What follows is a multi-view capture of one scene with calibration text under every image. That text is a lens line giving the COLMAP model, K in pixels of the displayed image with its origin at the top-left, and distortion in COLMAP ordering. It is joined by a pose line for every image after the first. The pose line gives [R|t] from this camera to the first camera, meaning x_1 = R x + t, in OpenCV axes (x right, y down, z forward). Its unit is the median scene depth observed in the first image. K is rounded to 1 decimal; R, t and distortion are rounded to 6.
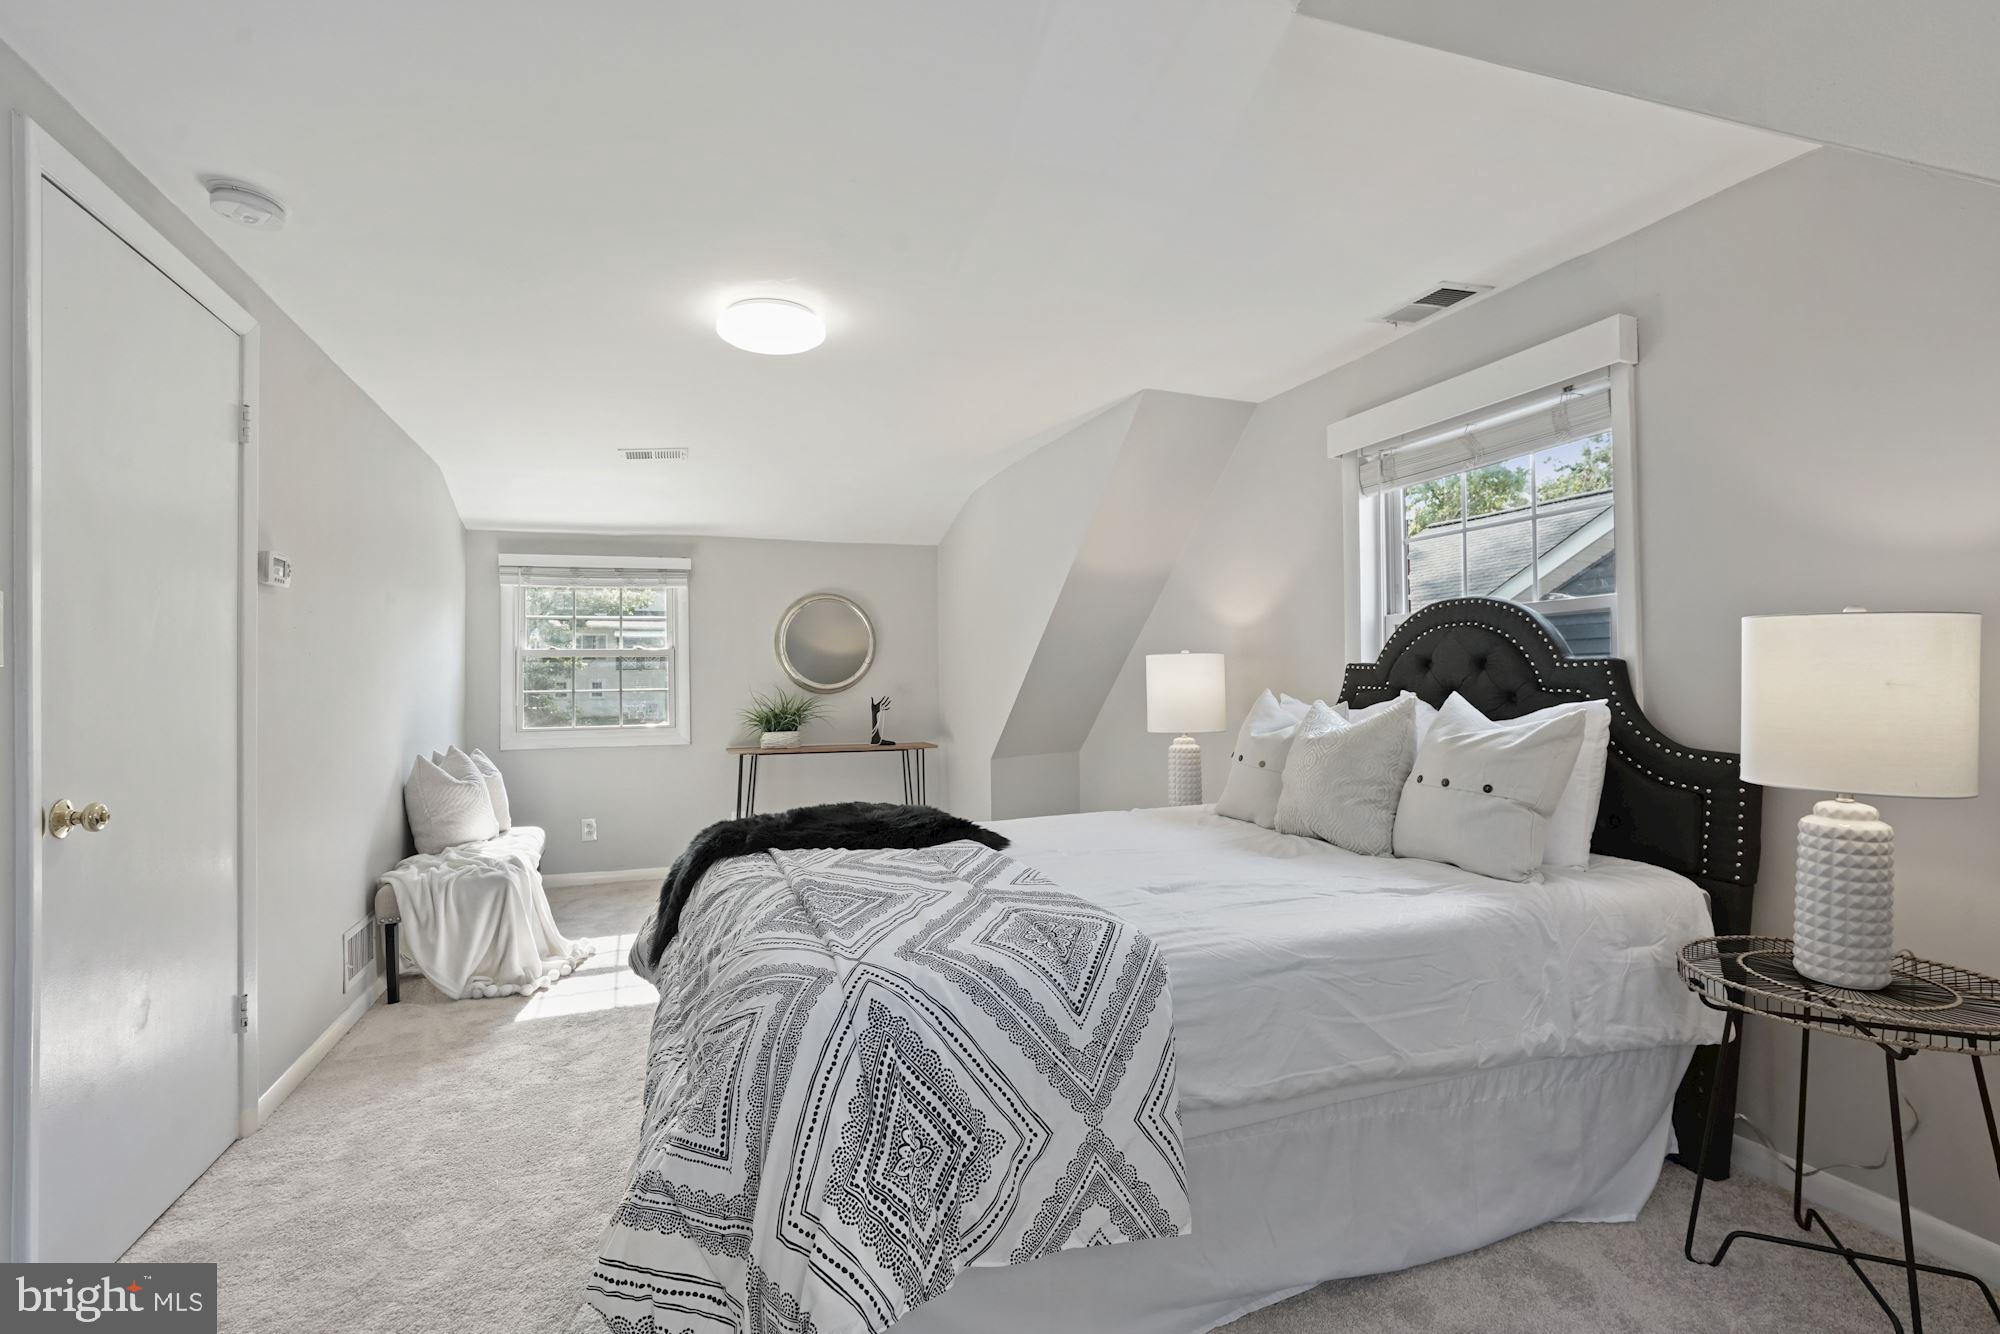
lens RADIAL K [[986.4, 0, 1000.0], [0, 986.4, 667.0], [0, 0, 1]] dist [-0.054621, 0.037153]
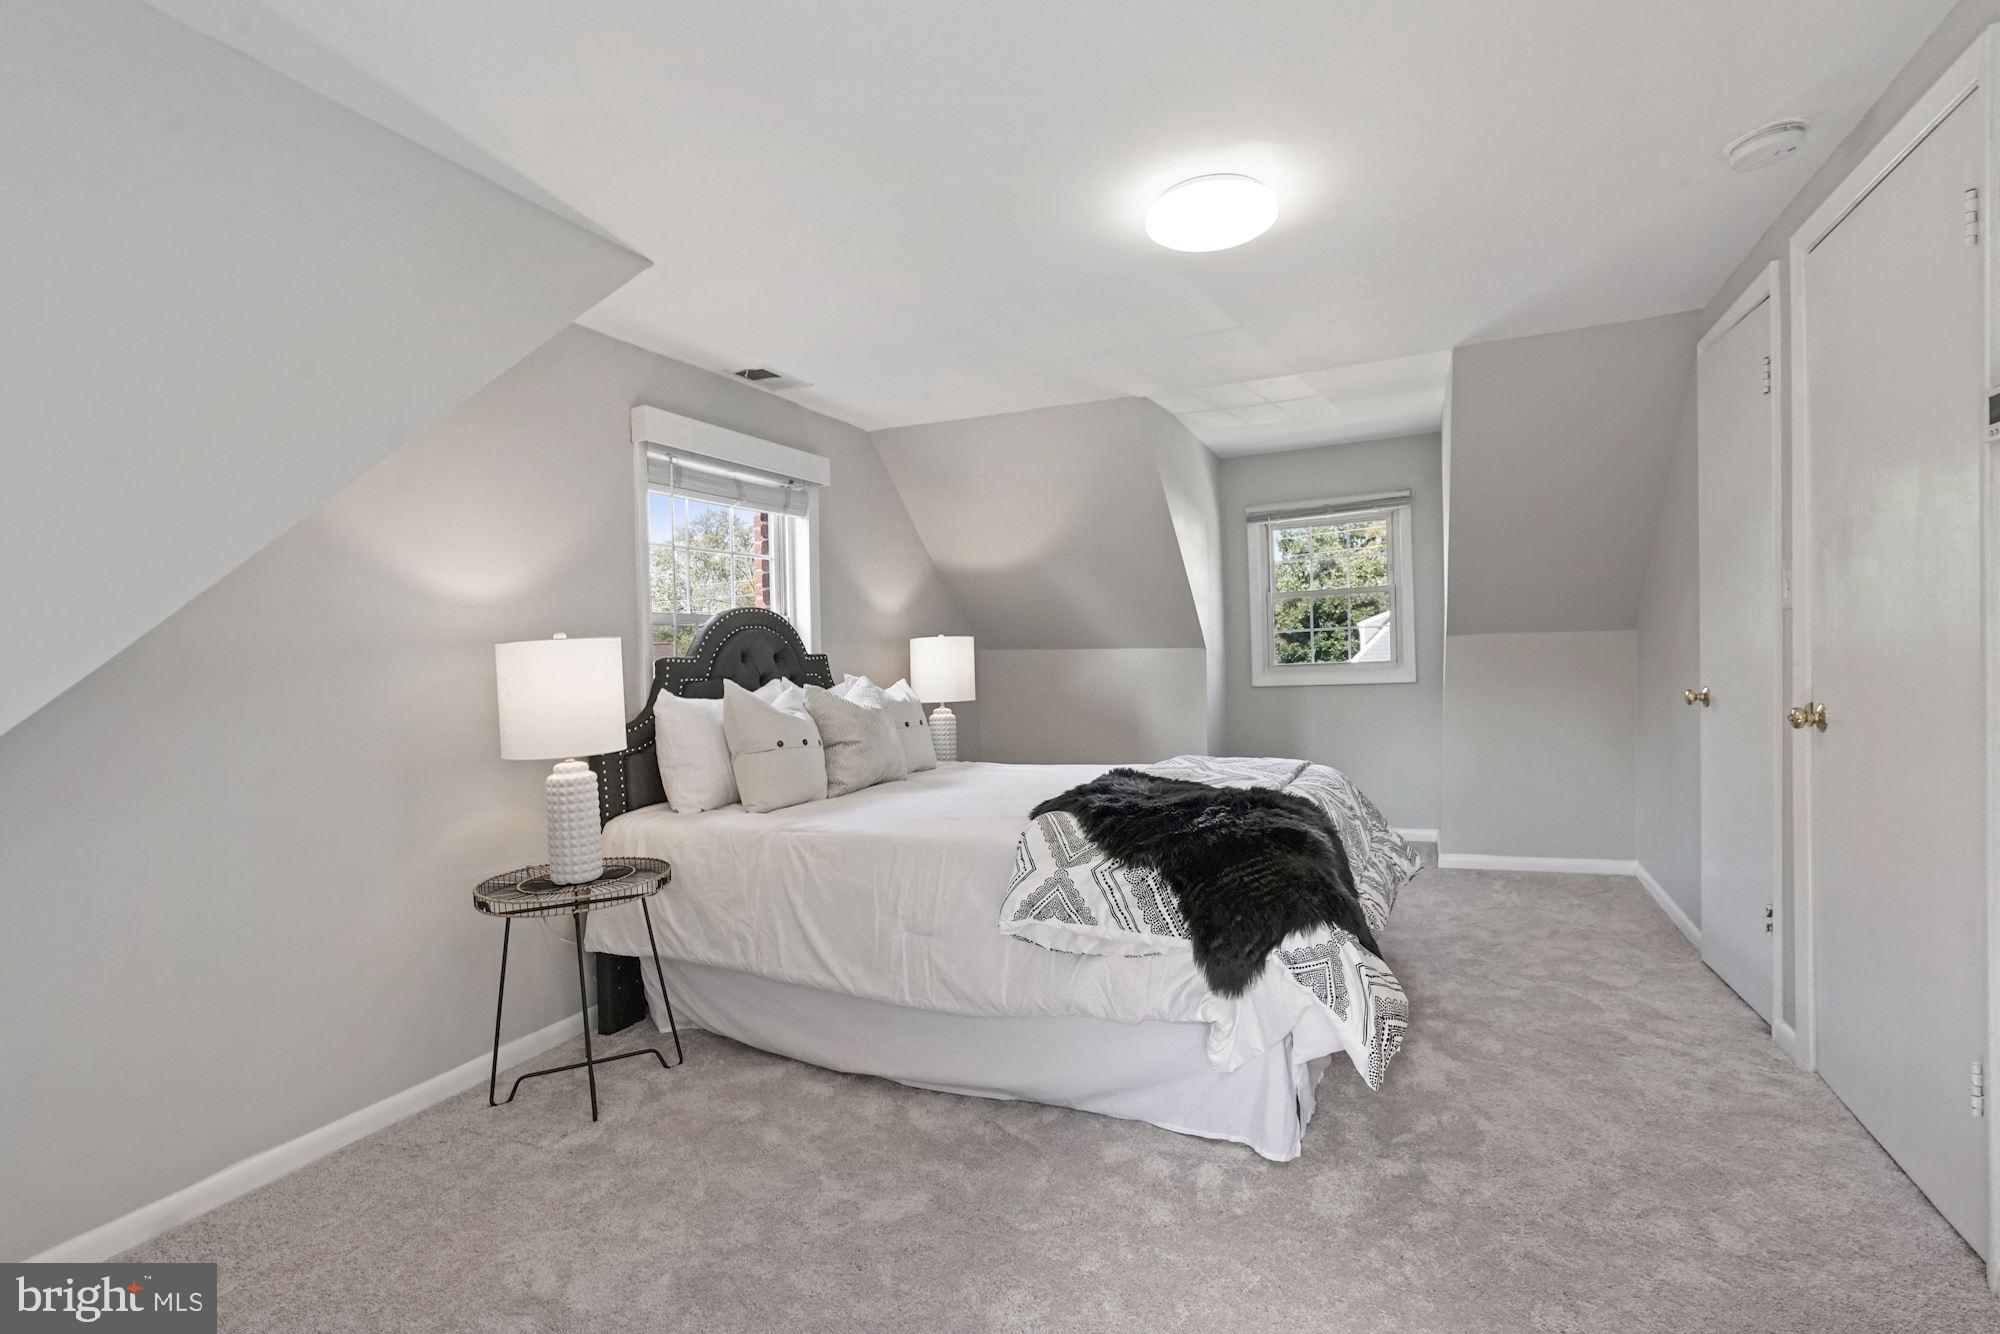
lens RADIAL K [[986.4, 0, 1000.0], [0, 986.4, 667.0], [0, 0, 1]] dist [-0.054621, 0.037153]
pose [[-0.736384, 0.030487, 0.675877, -0.649868], [0.037241, 0.999296, -0.004500, 0.029858], [-0.675538, 0.021856, -0.737001, 1.729908]]
